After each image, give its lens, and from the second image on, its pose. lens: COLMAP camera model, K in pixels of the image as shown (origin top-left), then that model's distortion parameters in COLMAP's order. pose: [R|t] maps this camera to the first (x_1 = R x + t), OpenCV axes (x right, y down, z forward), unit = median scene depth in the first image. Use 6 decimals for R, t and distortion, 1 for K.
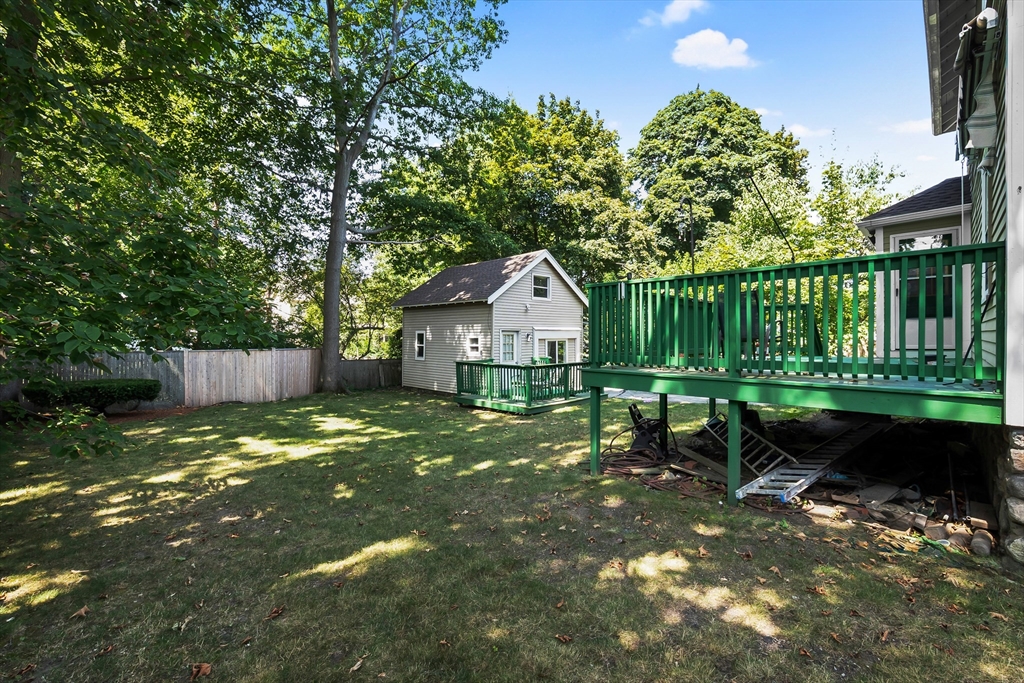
lens RADIAL K [[442.1, 0, 510.7], [0, 442.1, 340.1], [0, 0, 1]] dist [-0.000349, 0.000160]
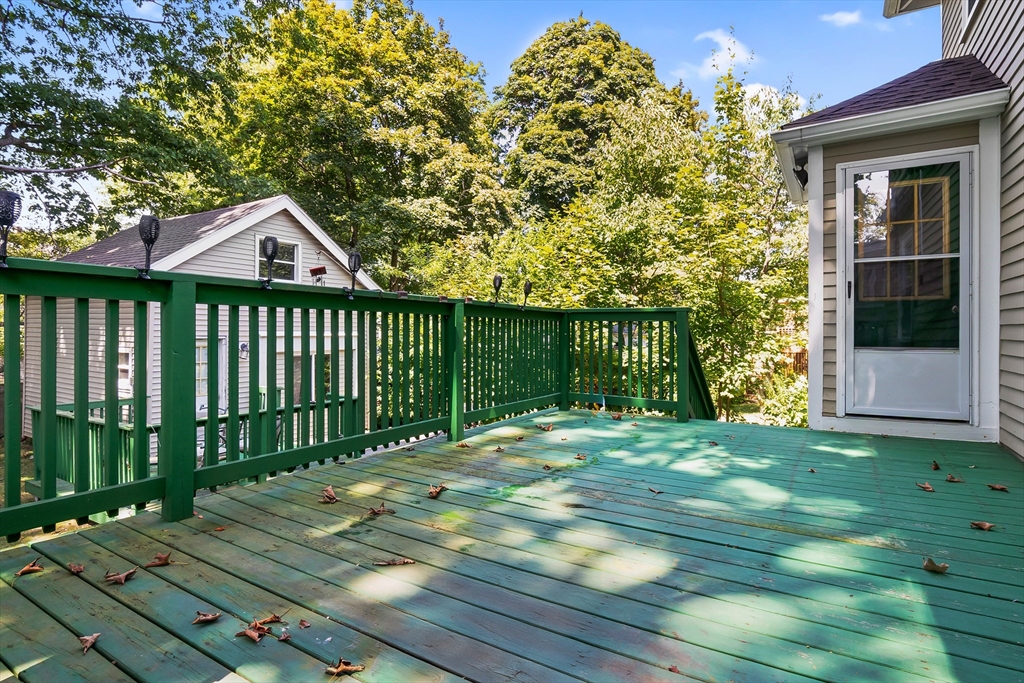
lens RADIAL K [[526.2, 0, 512.5], [0, 526.2, 331.3], [0, 0, 1]] dist [-0.020717, -0.000015]
pose [[0.973801, 0.014042, 0.226967, 0.132041], [-0.012839, 0.999895, -0.006773, -0.018590], [-0.227038, 0.003682, 0.973879, 0.176236]]
